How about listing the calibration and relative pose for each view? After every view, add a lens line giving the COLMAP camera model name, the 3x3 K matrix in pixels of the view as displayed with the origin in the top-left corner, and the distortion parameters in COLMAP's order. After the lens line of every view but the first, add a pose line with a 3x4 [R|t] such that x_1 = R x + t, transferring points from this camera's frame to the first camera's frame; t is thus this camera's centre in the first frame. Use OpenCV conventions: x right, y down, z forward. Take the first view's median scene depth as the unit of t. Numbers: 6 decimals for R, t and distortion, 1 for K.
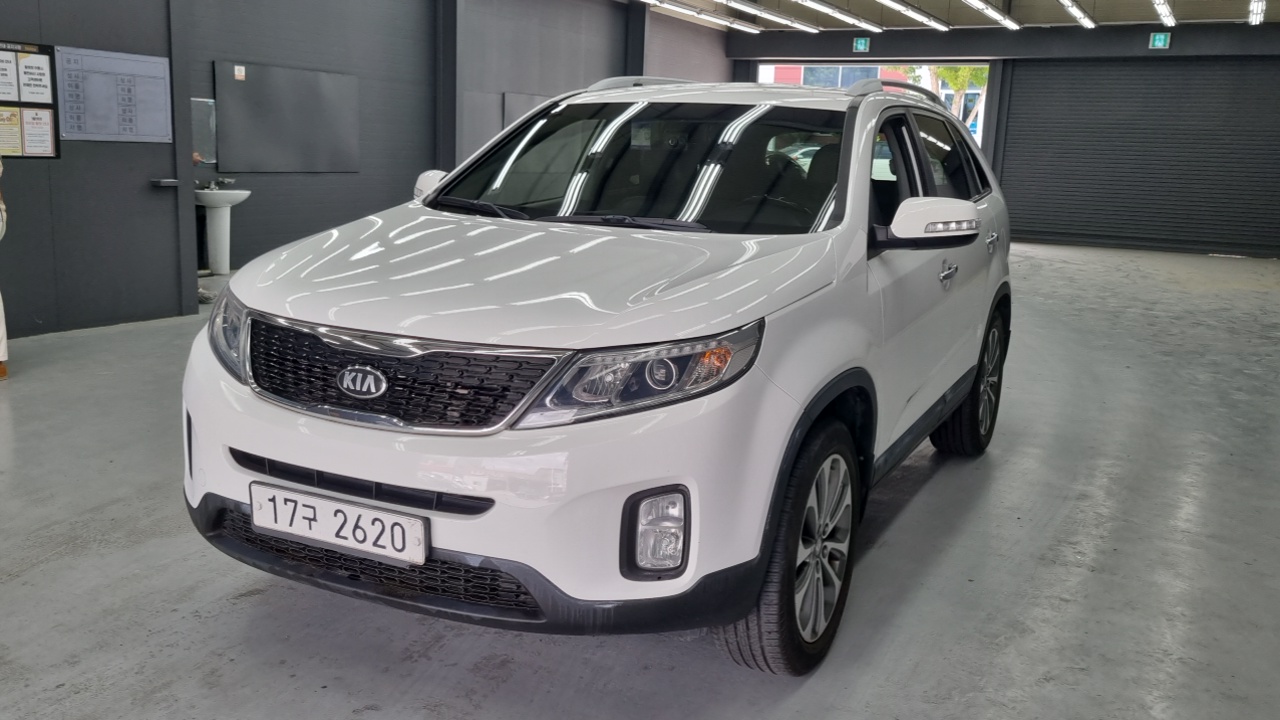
lens RADIAL K [[1147.9, 0, 640.0], [0, 1147.9, 360.0], [0, 0, 1]] dist [0.041123, -0.001108]
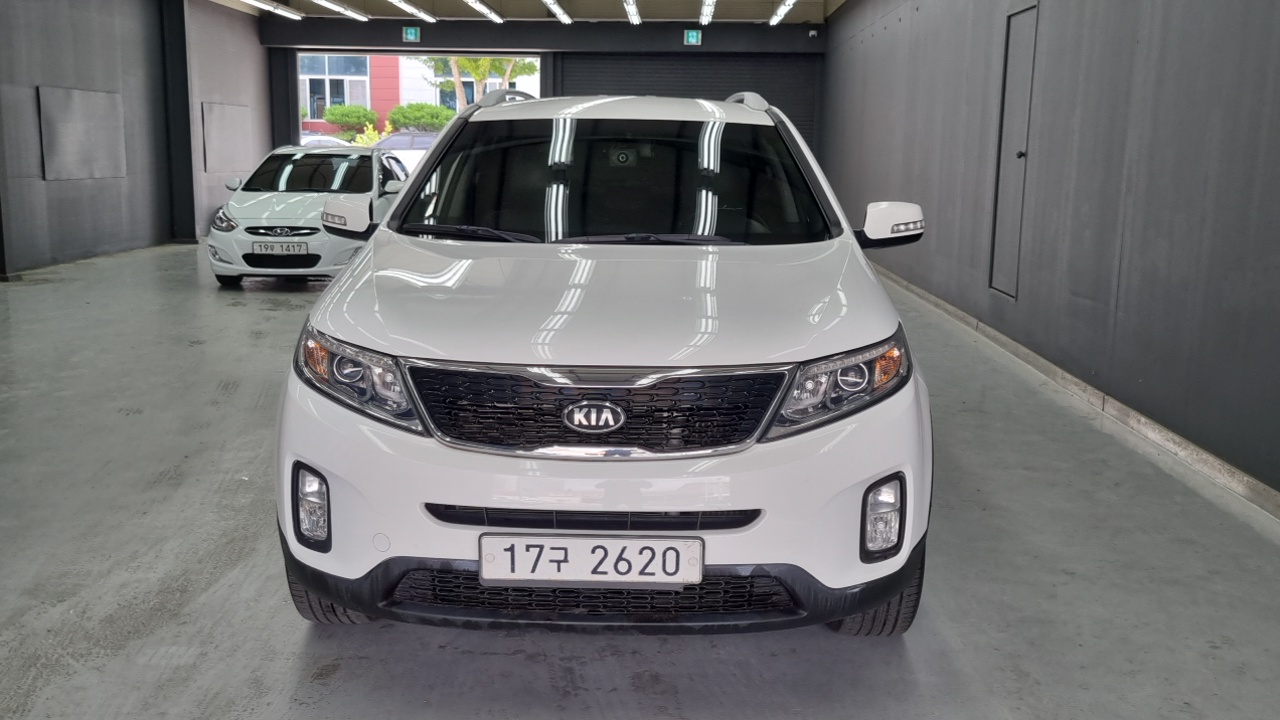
lens RADIAL K [[1220.9, 0, 640.0], [0, 1220.9, 360.0], [0, 0, 1]] dist [0.040013, -0.003540]
pose [[0.899517, -0.100251, 0.425228, -0.651865], [0.100449, 0.994698, 0.022023, -0.049482], [-0.425181, 0.022904, 0.904818, 0.019024]]
